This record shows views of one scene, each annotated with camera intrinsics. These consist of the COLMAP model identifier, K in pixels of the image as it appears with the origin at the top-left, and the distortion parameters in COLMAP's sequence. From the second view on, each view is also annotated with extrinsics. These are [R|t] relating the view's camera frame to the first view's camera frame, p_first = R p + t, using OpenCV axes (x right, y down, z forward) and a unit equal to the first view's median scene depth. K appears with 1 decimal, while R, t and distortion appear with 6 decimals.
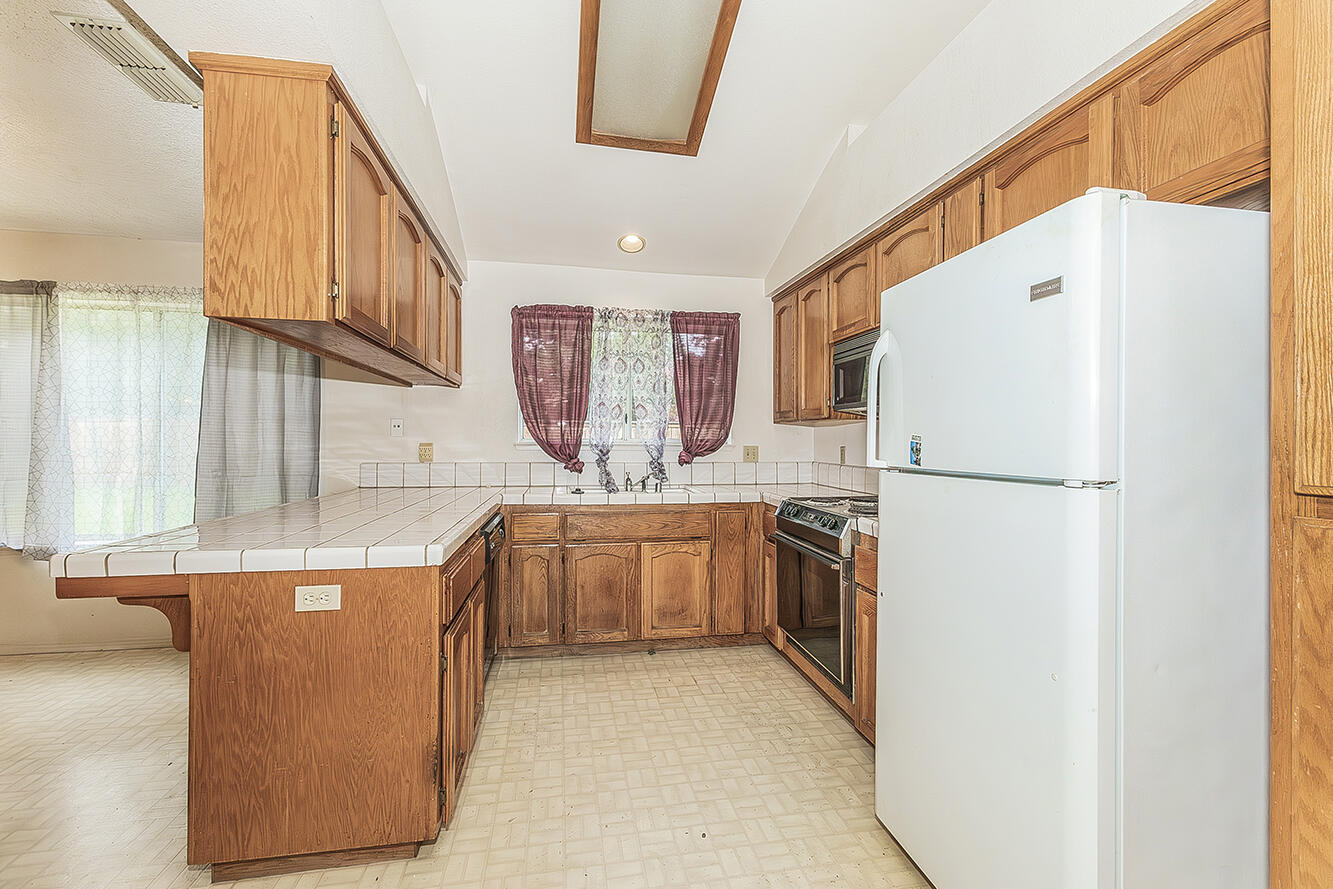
lens RADIAL K [[566.8, 0, 669.9], [0, 566.8, 450.7], [0, 0, 1]] dist [0.000015, 0.000023]
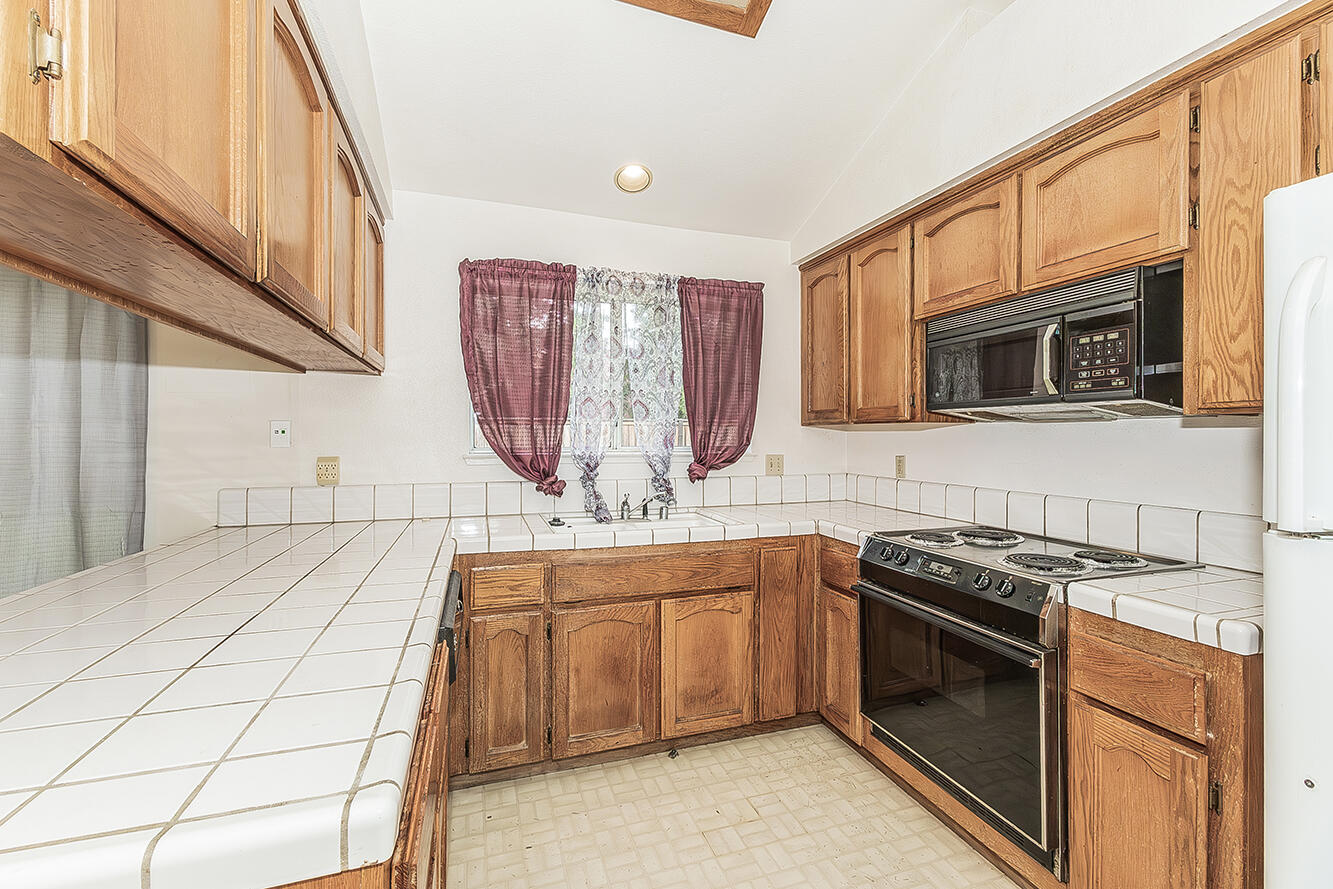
lens RADIAL K [[562.9, 0, 664.9], [0, 562.9, 439.8], [0, 0, 1]] dist [0.002356, 0.000206]
pose [[0.990396, -0.004364, 0.138194, -0.128111], [0.005920, 0.999924, -0.010857, -0.024013], [-0.138136, 0.011571, 0.990346, 0.286012]]
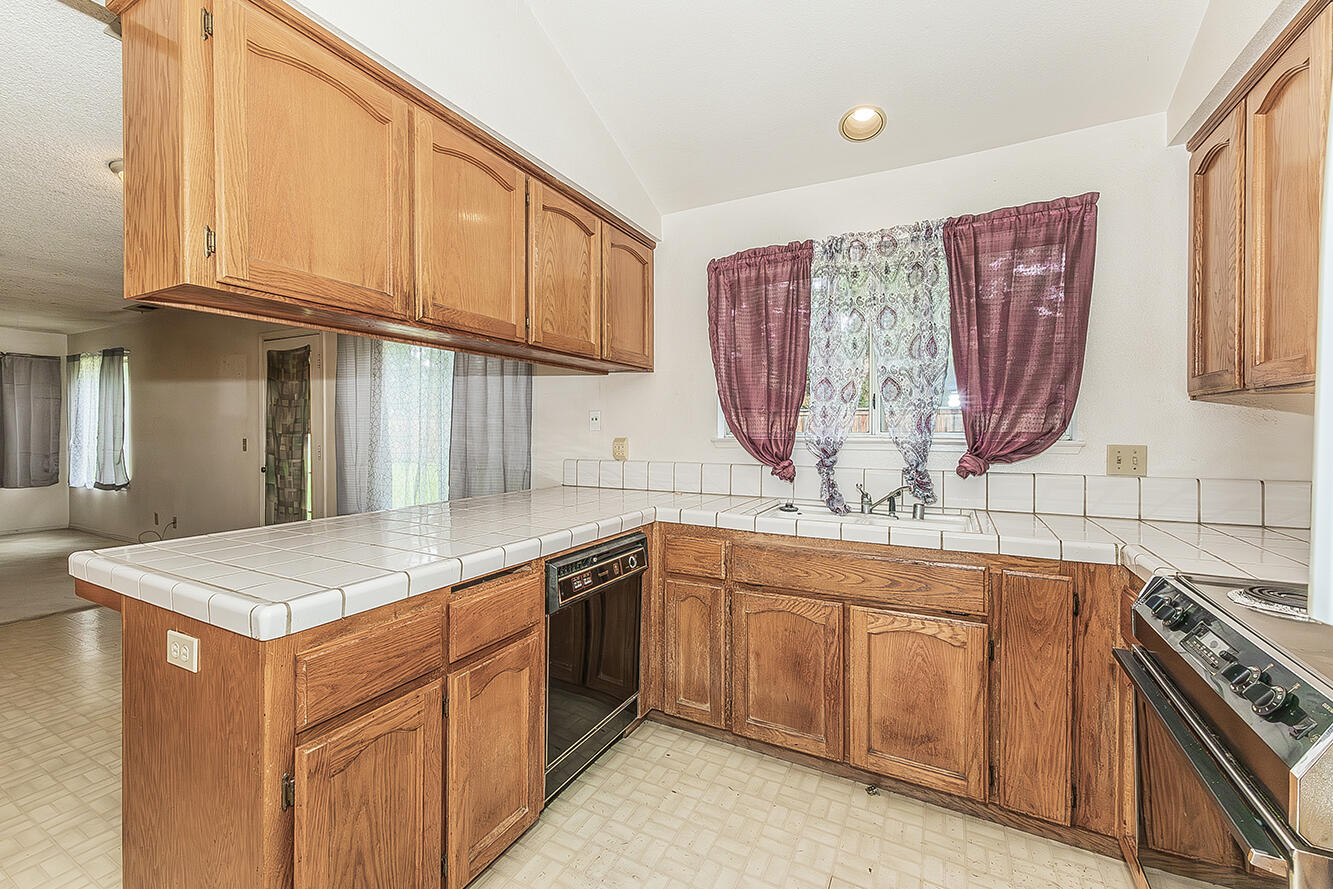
lens RADIAL K [[565.4, 0, 640.6], [0, 565.4, 438.4], [0, 0, 1]] dist [0.003582, 0.000464]
pose [[0.765716, 0.004746, -0.643161, 0.151919], [-0.007044, 0.999975, -0.001008, -0.012277], [0.643140, 0.005302, 0.765730, 0.357330]]
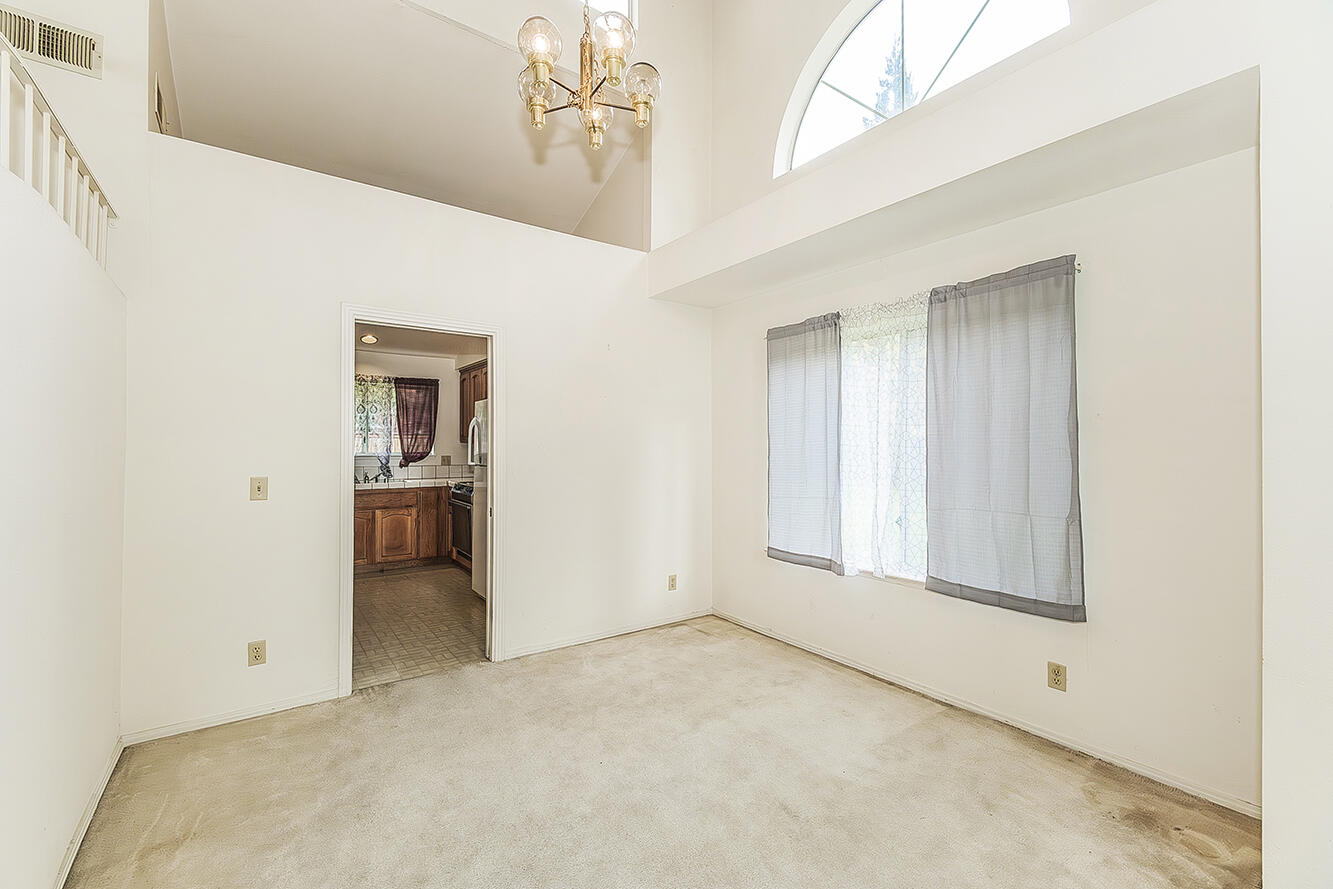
lens RADIAL K [[562.9, 0, 664.9], [0, 562.9, 439.8], [0, 0, 1]] dist [0.002356, 0.000206]
pose [[0.905437, 0.002436, 0.424475, 0.020847], [0.008819, 0.999660, -0.024547, -0.009688], [-0.424390, 0.025970, 0.905107, -0.950762]]
